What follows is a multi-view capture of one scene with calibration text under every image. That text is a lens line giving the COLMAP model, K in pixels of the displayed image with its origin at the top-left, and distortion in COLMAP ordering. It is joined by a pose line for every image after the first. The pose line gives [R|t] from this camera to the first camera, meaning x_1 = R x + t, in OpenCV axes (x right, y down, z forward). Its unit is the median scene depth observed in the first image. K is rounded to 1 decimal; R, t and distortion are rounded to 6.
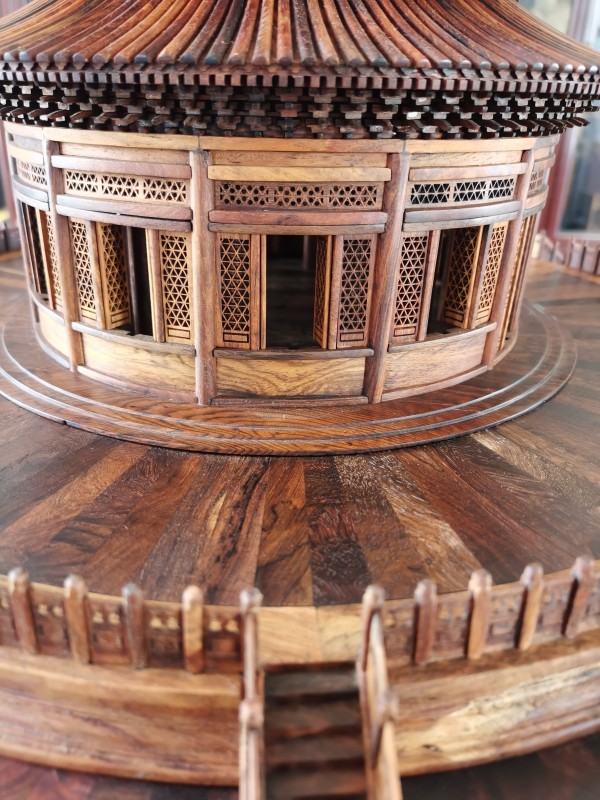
lens RADIAL K [[625.2, 0, 310.5], [0, 625.2, 405.4], [0, 0, 1]] dist [0.002675, -0.001625]
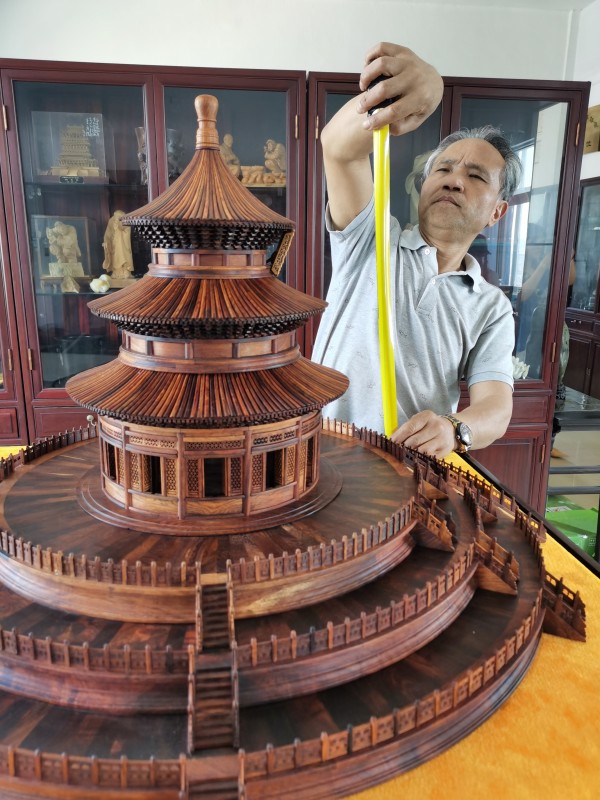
lens RADIAL K [[625.2, 0, 310.5], [0, 625.2, 405.4], [0, 0, 1]] dist [0.002675, -0.001625]
pose [[0.996817, -0.035949, 0.071156, 0.217331], [0.048829, 0.980857, -0.188506, 0.055178], [-0.063017, 0.191381, 0.979491, -1.837449]]
